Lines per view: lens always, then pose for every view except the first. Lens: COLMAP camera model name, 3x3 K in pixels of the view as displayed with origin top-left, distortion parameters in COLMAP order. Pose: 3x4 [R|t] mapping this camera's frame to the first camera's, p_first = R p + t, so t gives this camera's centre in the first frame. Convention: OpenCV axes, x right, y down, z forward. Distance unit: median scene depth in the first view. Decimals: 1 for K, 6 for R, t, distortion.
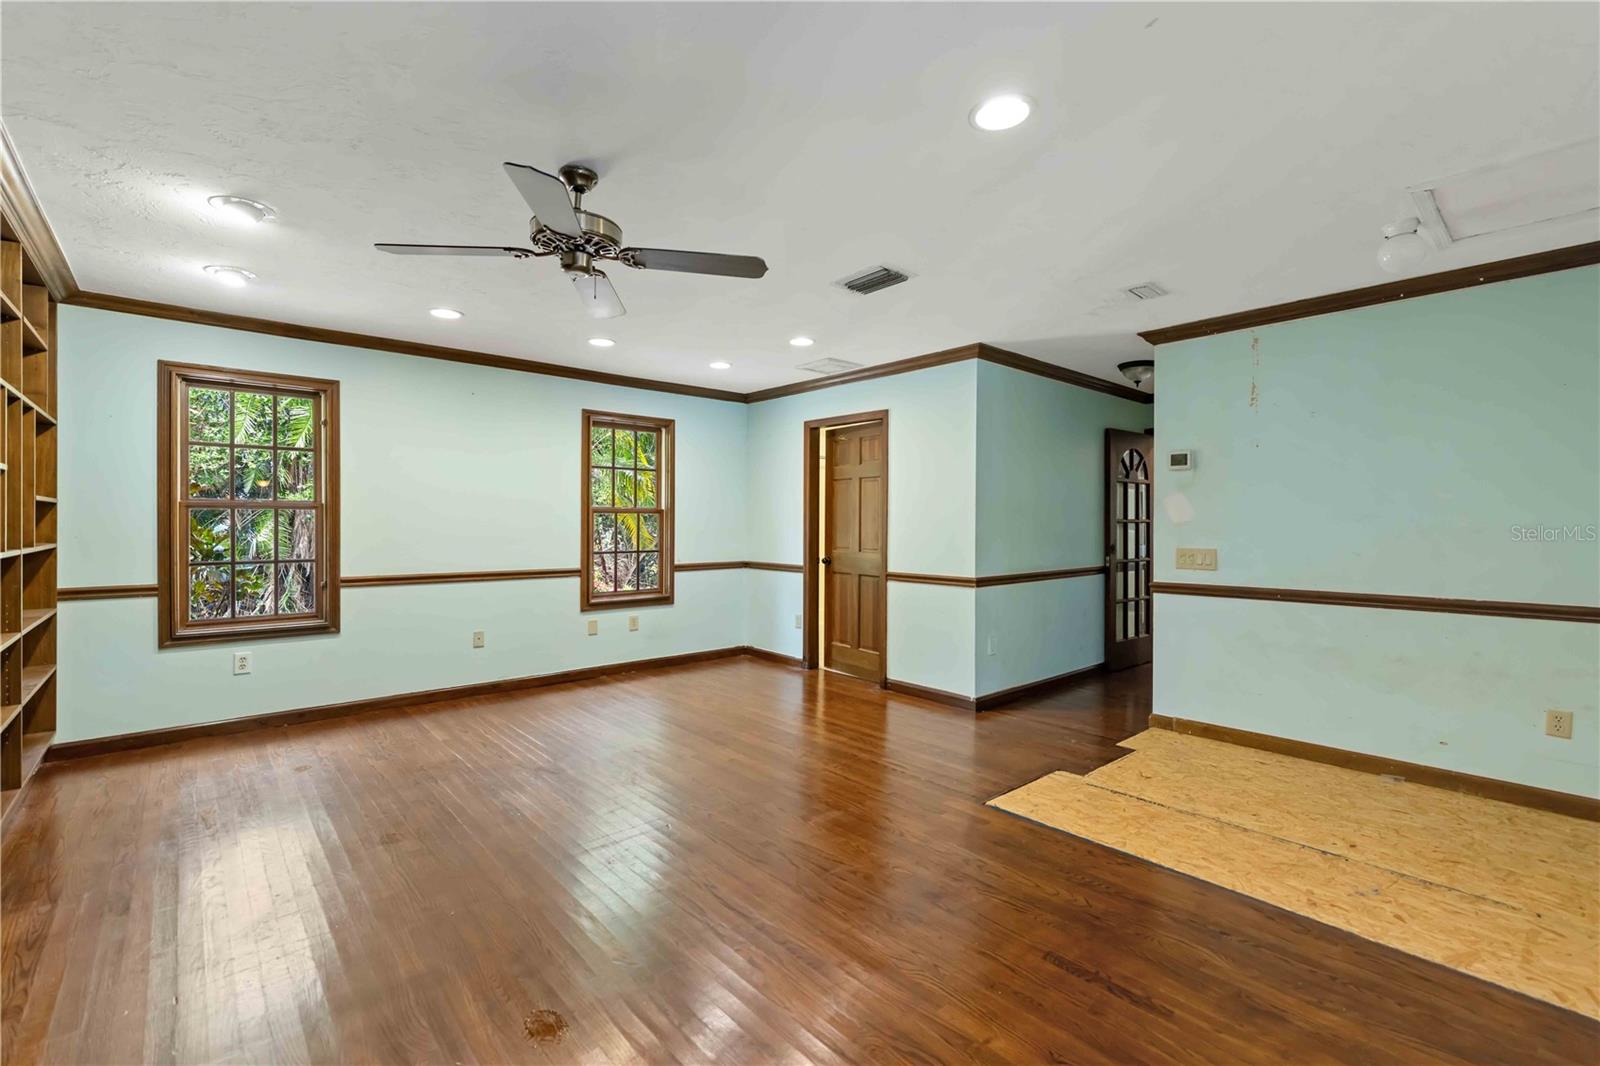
lens RADIAL K [[695.4, 0, 809.7], [0, 695.4, 525.6], [0, 0, 1]] dist [0.000778, 0.002069]
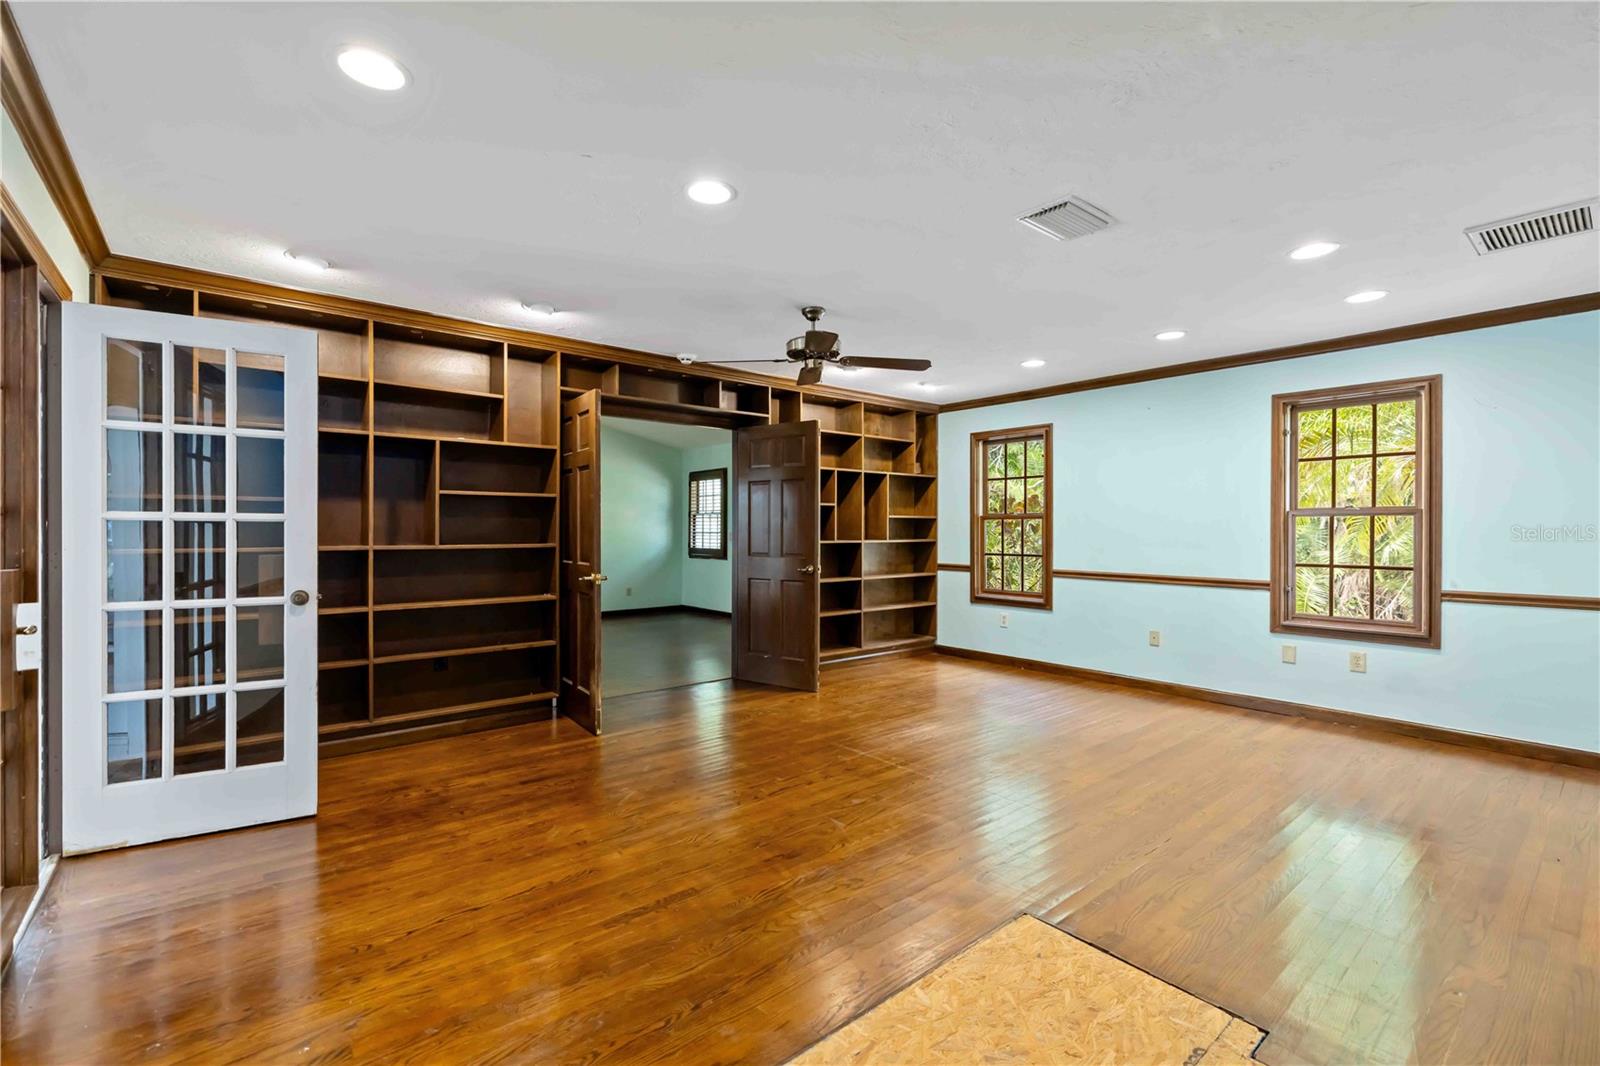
lens RADIAL K [[695.4, 0, 785.3], [0, 695.4, 532.7], [0, 0, 1]] dist [0.000778, 0.002069]
pose [[-0.052373, 0.004518, -0.998617, 0.700124], [-0.002571, 0.999986, 0.004659, -0.001300], [0.998624, 0.002811, -0.052361, 0.559245]]
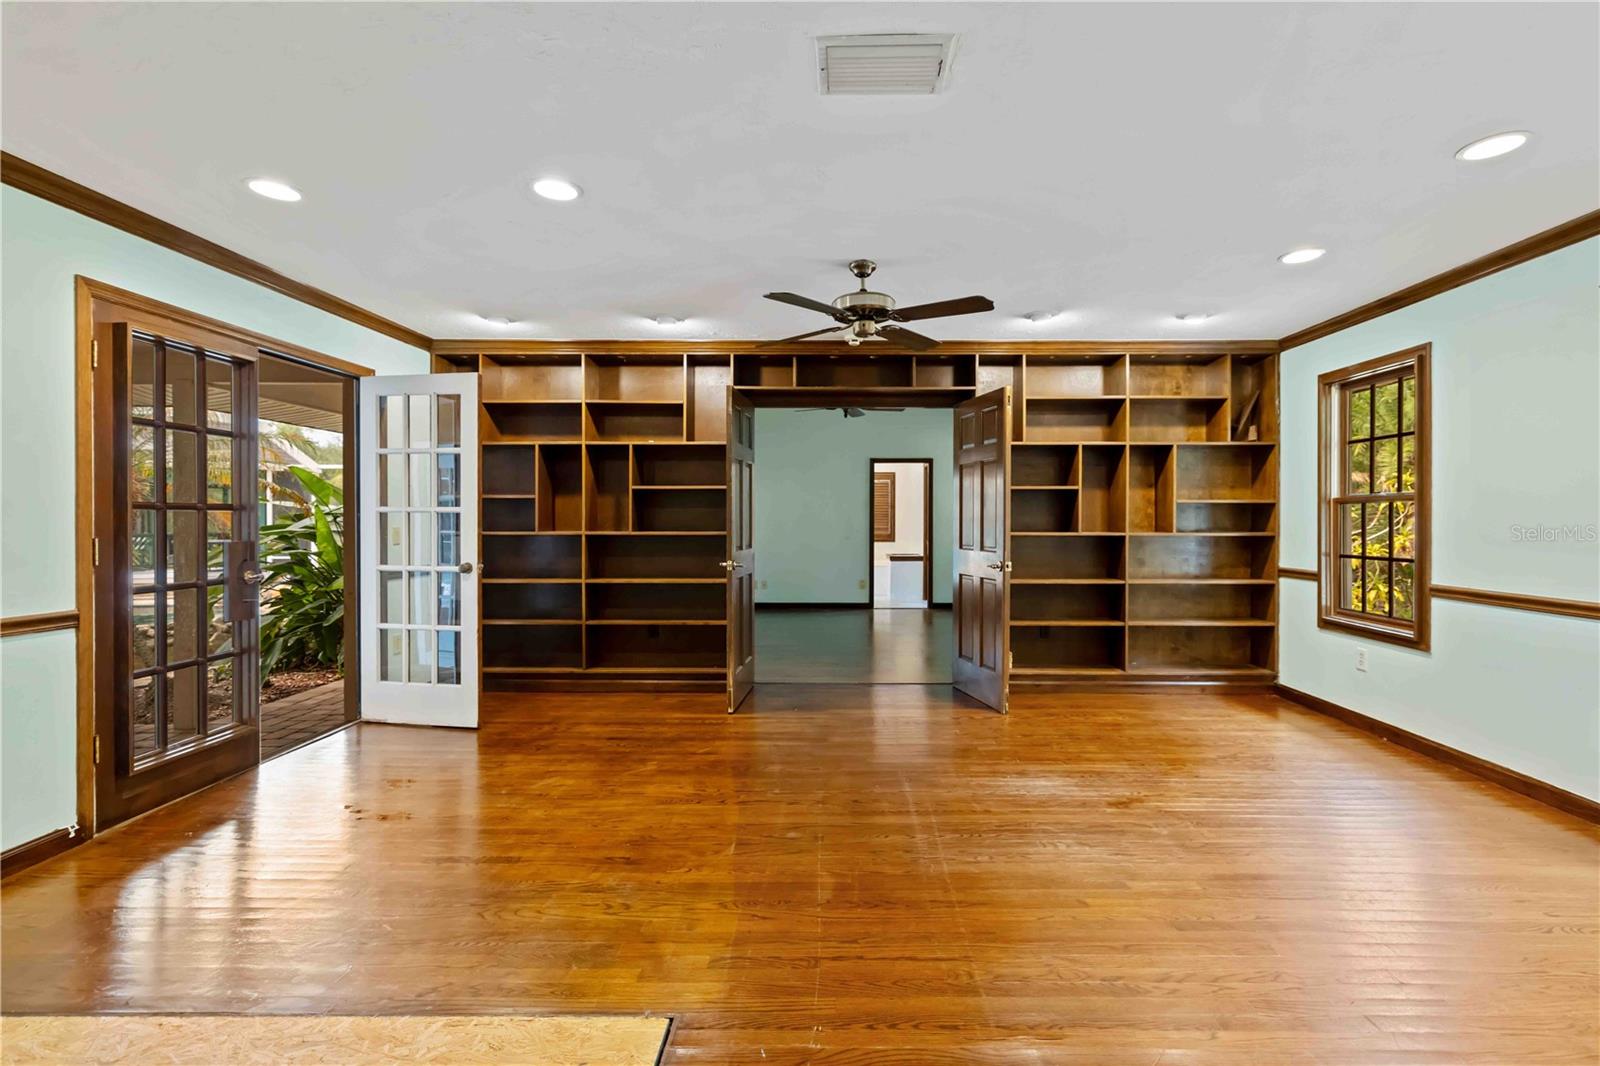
lens RADIAL K [[695.4, 0, 813.0], [0, 695.4, 524.7], [0, 0, 1]] dist [0.000778, 0.002069]
pose [[-0.676727, 0.005262, -0.736215, 0.417156], [-0.002004, 0.999958, 0.008990, -0.000875], [0.736231, 0.007559, -0.676688, 1.028441]]
